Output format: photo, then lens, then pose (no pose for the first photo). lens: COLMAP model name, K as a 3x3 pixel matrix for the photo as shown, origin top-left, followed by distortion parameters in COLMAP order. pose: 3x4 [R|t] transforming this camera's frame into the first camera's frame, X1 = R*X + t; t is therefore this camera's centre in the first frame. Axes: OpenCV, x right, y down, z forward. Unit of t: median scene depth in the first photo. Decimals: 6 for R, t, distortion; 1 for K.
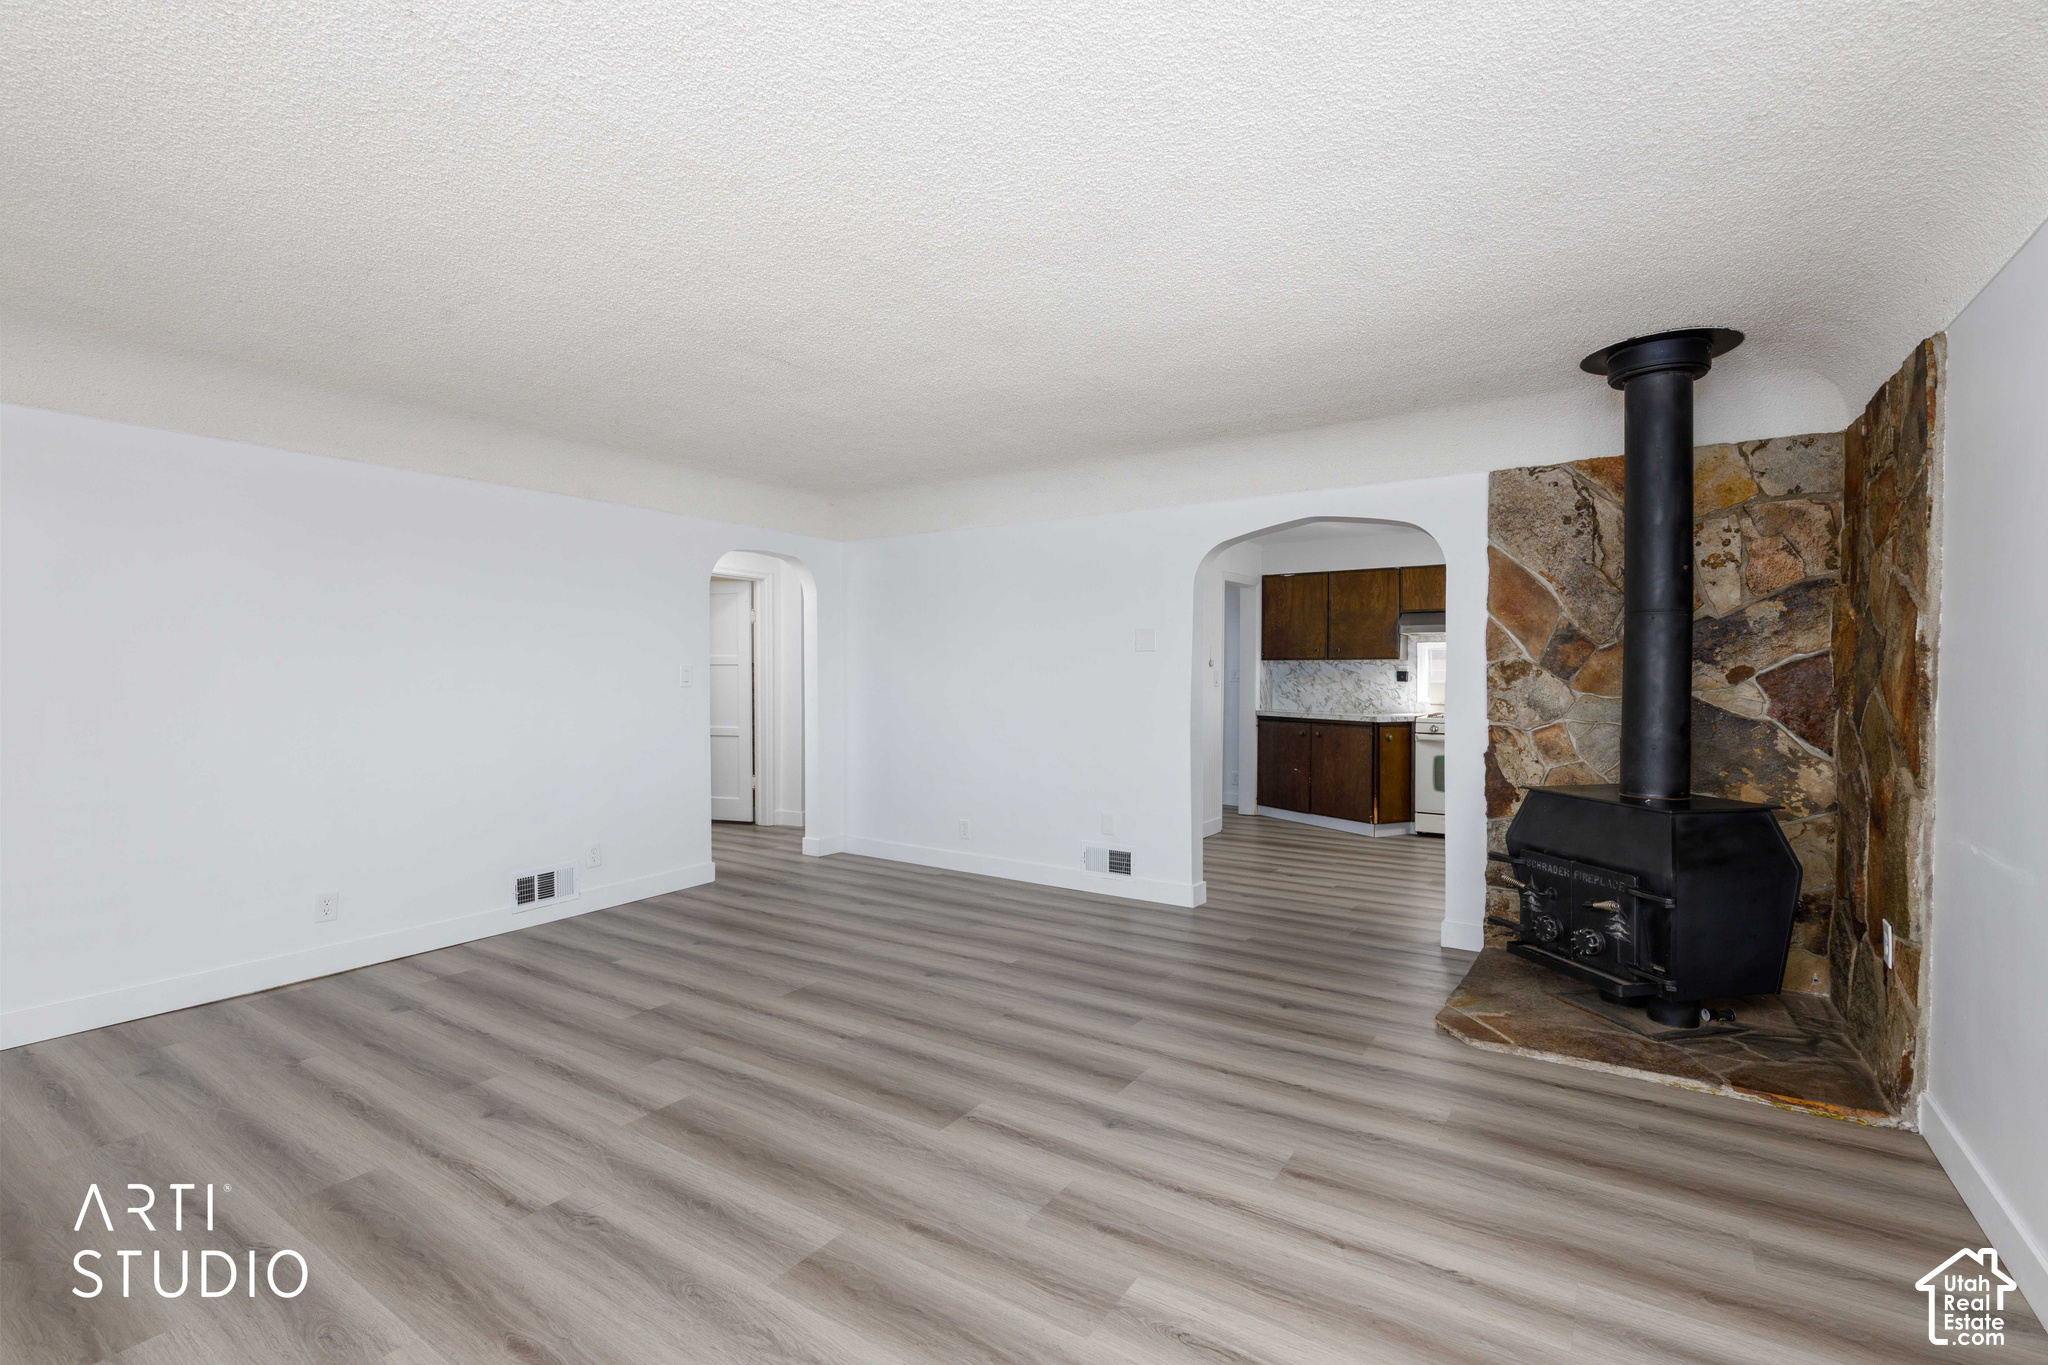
lens RADIAL K [[920.3, 0, 1020.0], [0, 920.3, 676.7], [0, 0, 1]] dist [0.014676, -0.000051]
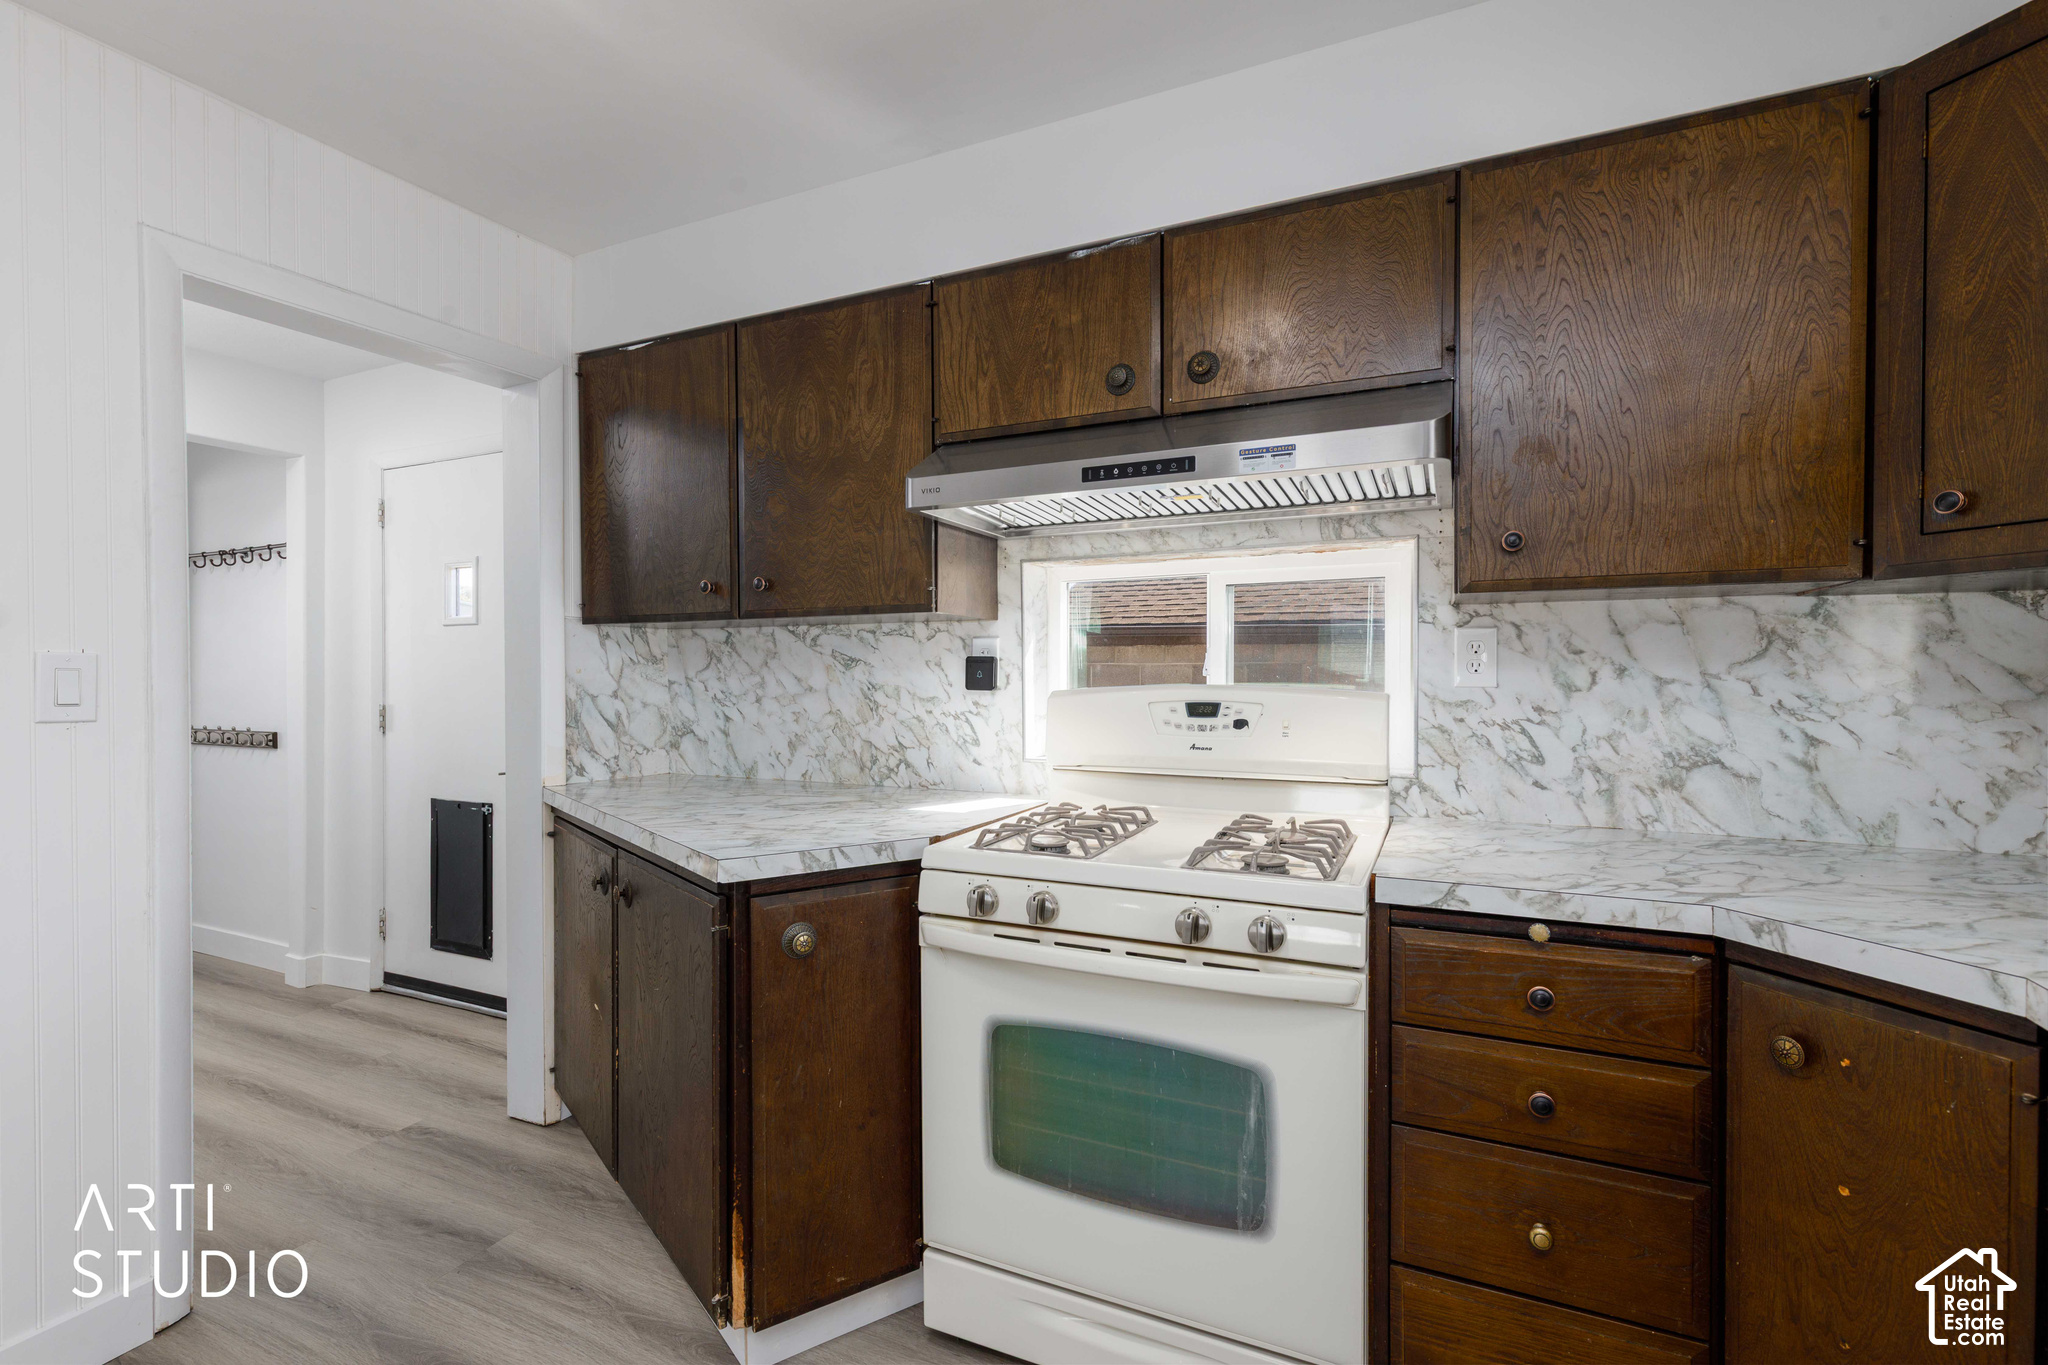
lens RADIAL K [[920.3, 0, 1020.0], [0, 920.3, 676.7], [0, 0, 1]] dist [0.014676, -0.000051]
pose [[0.987345, -0.003965, 0.158537, 0.377614], [0.004030, 0.999992, -0.000090, 0.000841], [-0.158535, 0.000728, 0.987353, 0.692315]]
